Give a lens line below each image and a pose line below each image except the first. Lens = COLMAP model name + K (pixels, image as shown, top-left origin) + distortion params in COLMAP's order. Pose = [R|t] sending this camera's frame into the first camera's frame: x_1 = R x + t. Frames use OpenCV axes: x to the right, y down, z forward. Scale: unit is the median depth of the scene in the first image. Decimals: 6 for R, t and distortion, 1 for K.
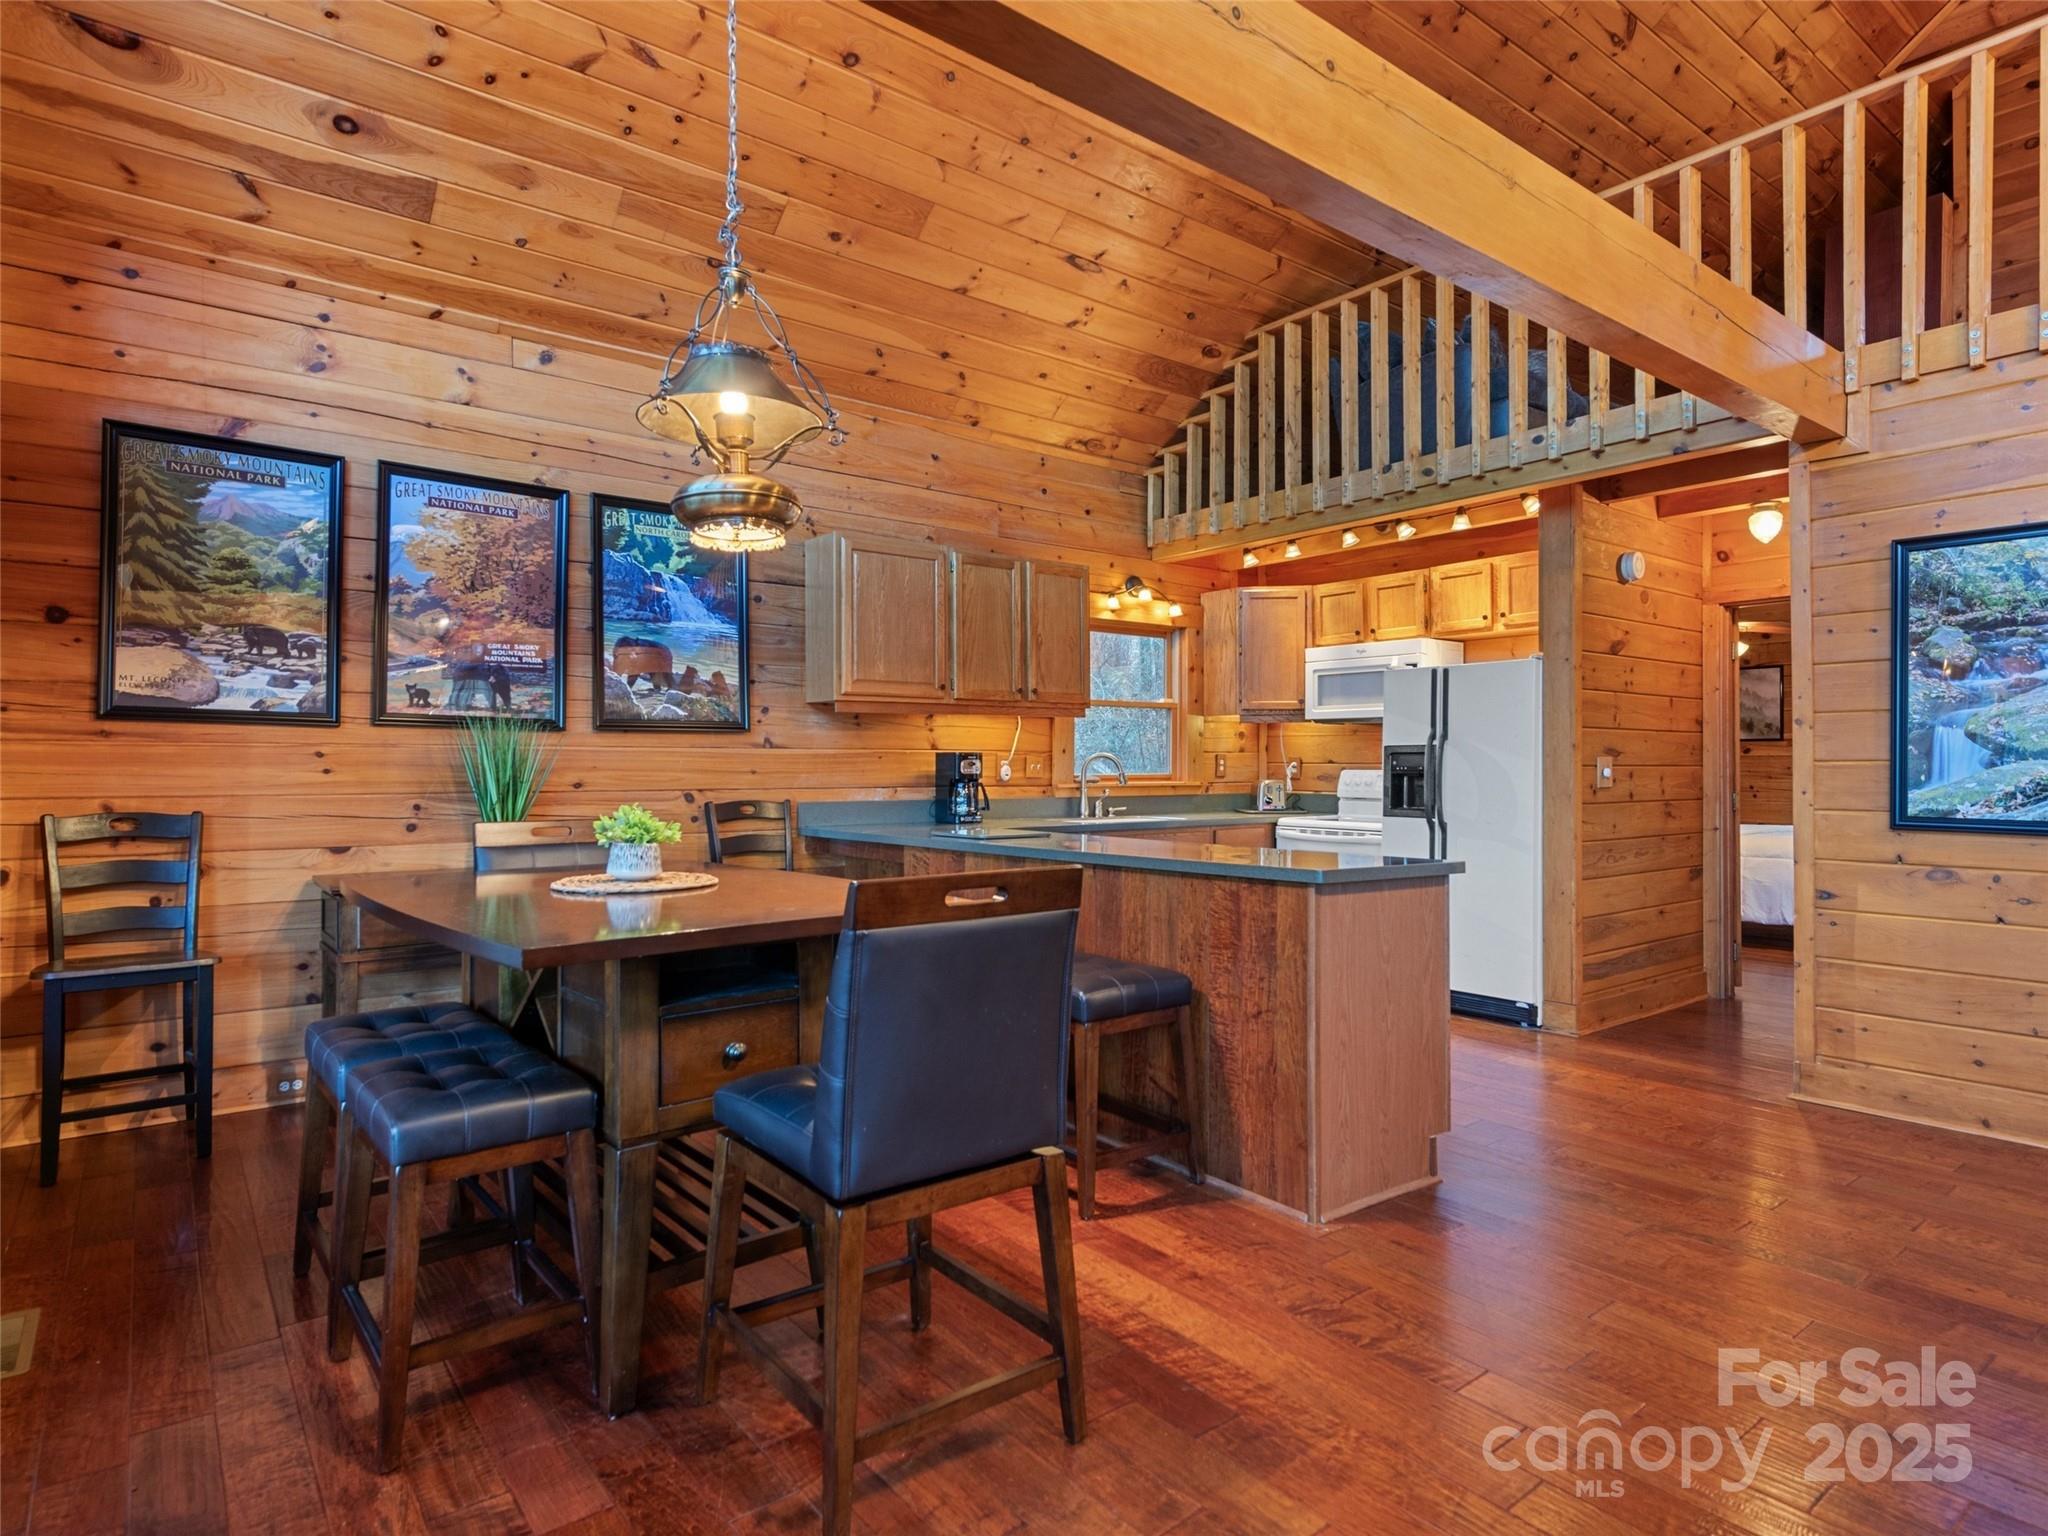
lens RADIAL K [[1127.2, 0, 1020.5], [0, 1127.2, 766.5], [0, 0, 1]] dist [0.006973, -0.001006]
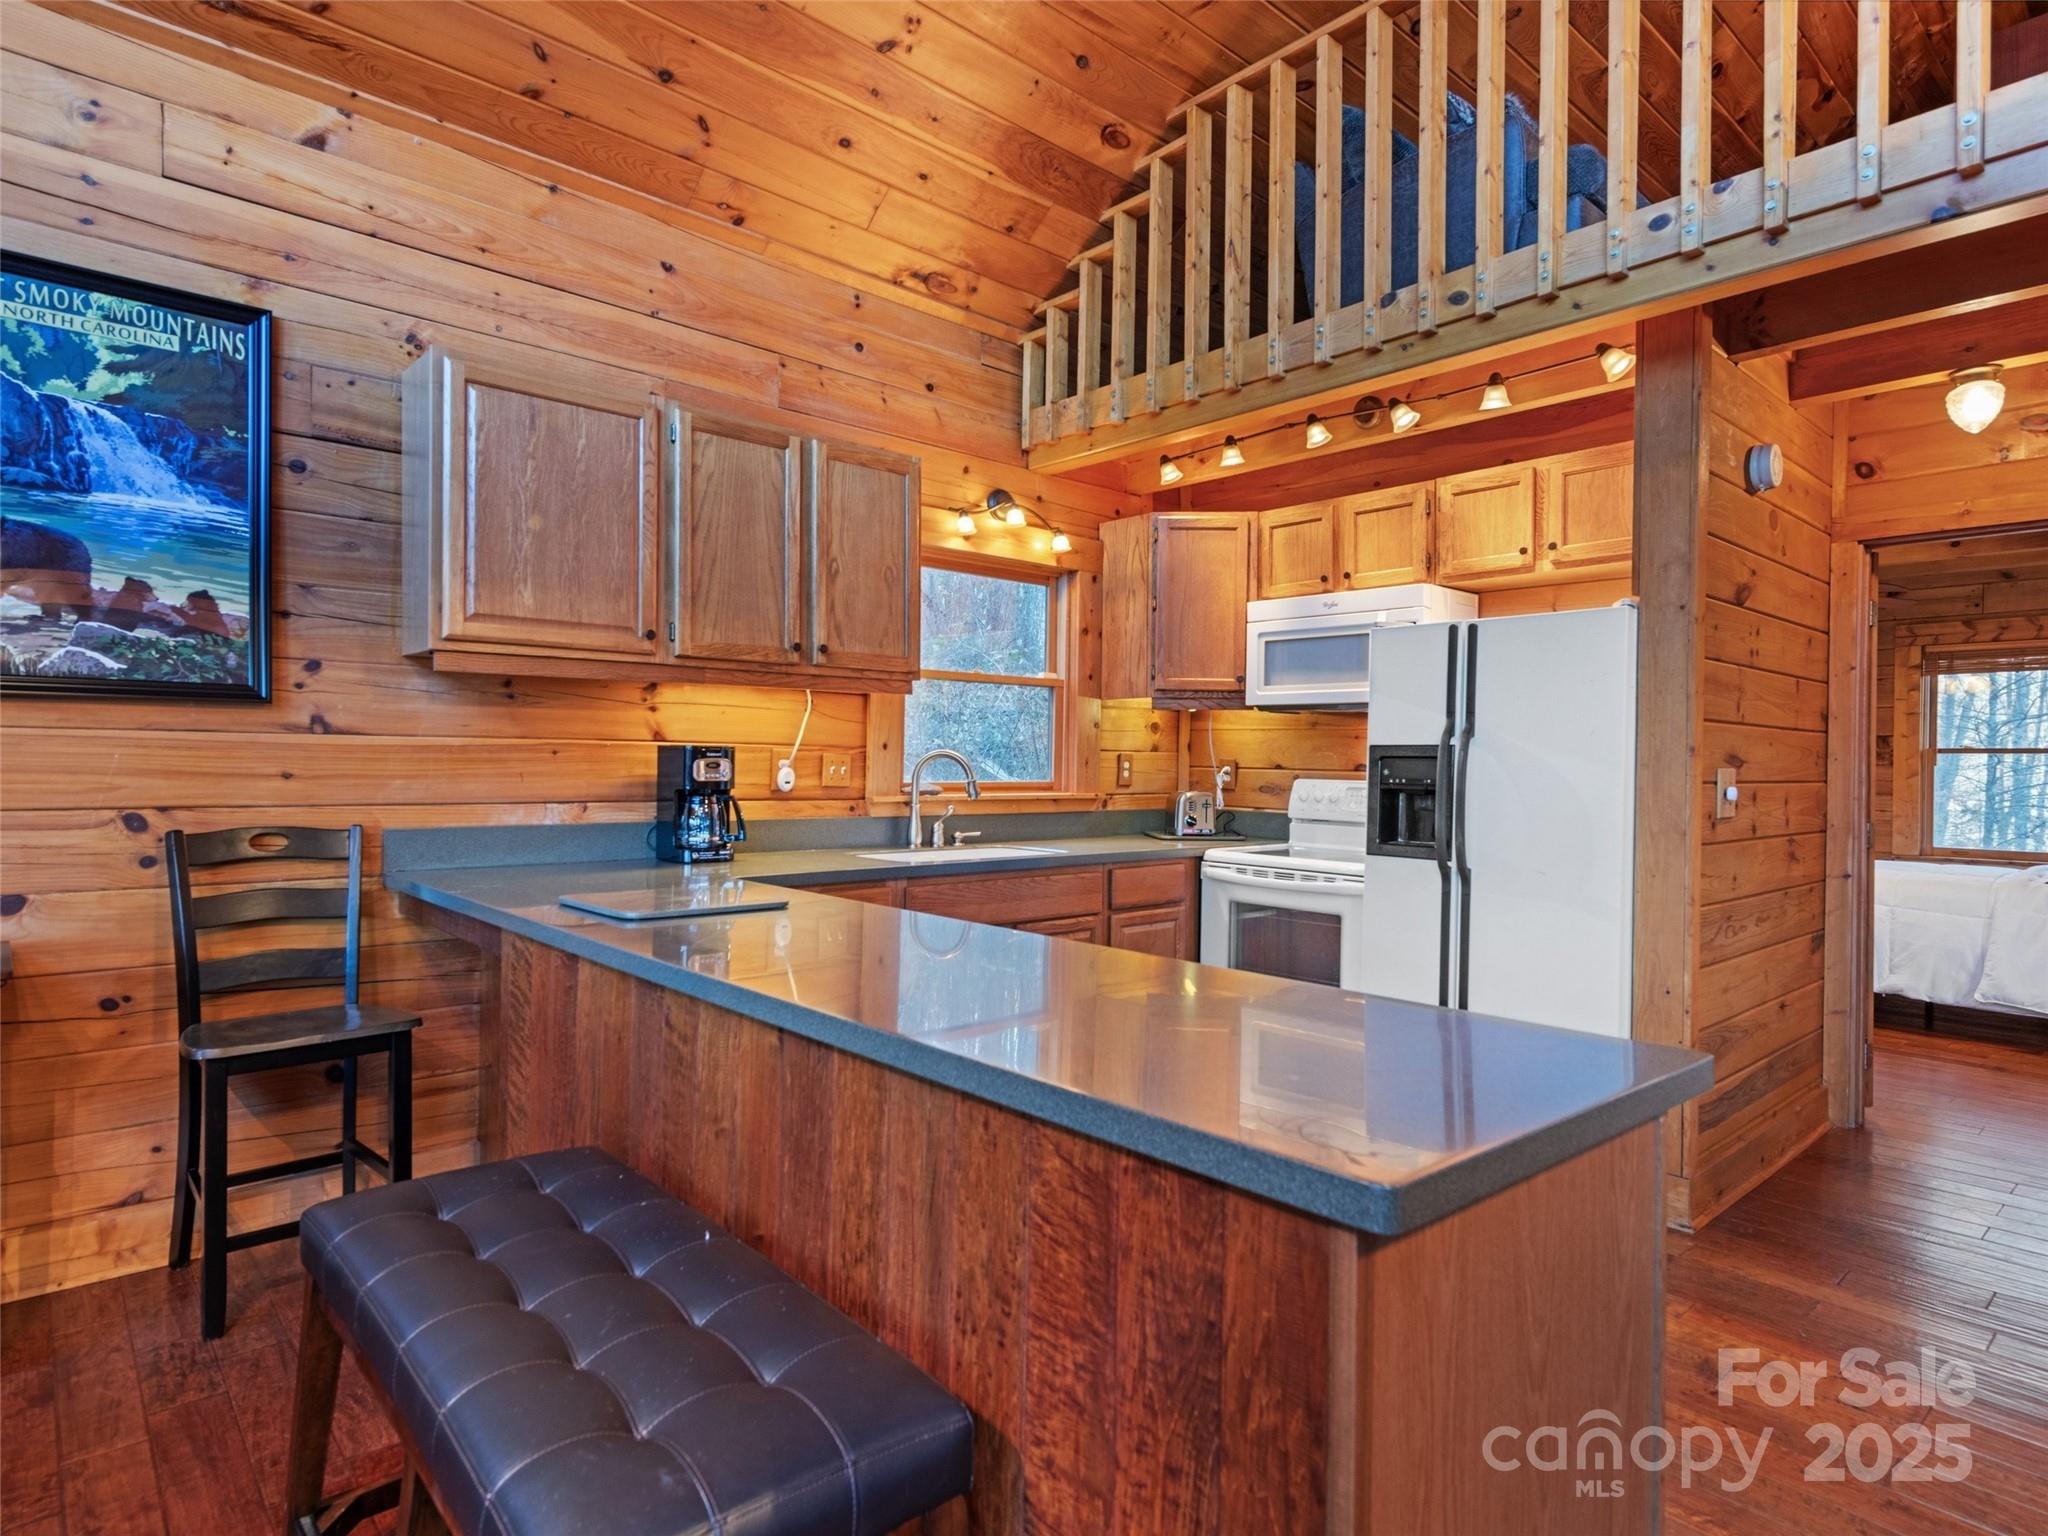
lens RADIAL K [[1127.6, 0, 1024.0], [0, 1127.6, 768.0], [0, 0, 1]] dist [0.013708, -0.007289]
pose [[0.997351, 0.013218, 0.071528, 0.087976], [-0.013638, 0.999892, 0.005390, -0.006834], [-0.071449, -0.006351, 0.997424, 0.412250]]
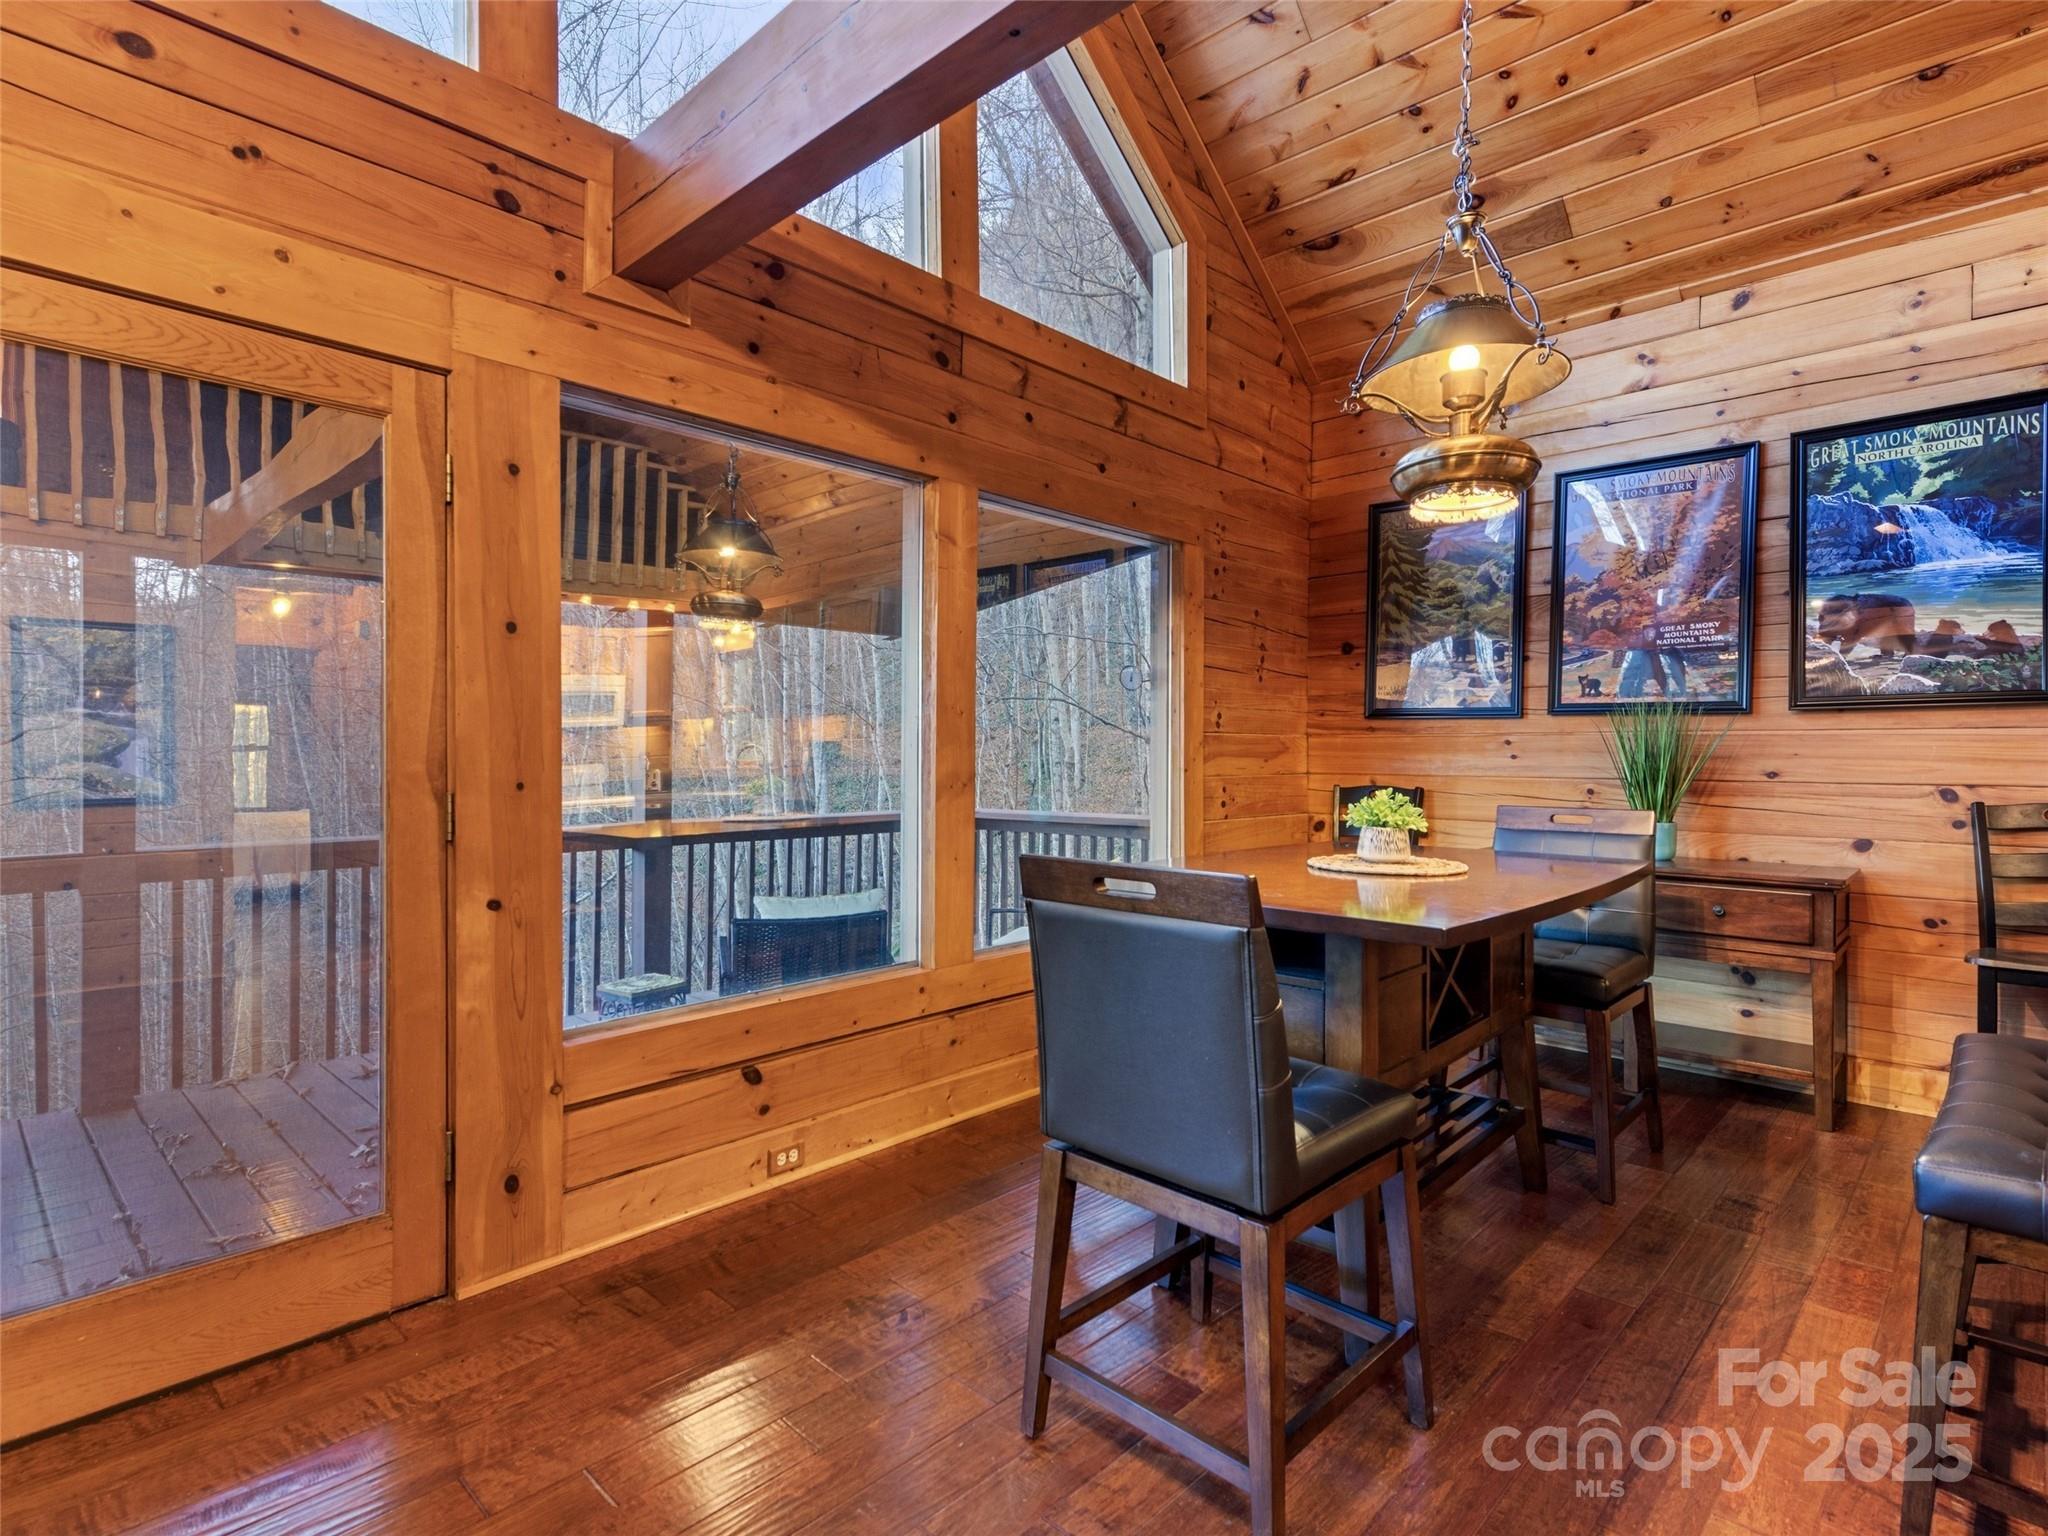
lens RADIAL K [[1039.3, 0, 1025.3], [0, 1039.3, 758.7], [0, 0, 1]] dist [0.012543, -0.001839]
pose [[0.146433, 0.005458, -0.989206, 0.293196], [-0.001576, 0.999985, 0.005285, 0.000759], [0.989219, 0.000785, 0.146439, 0.280909]]
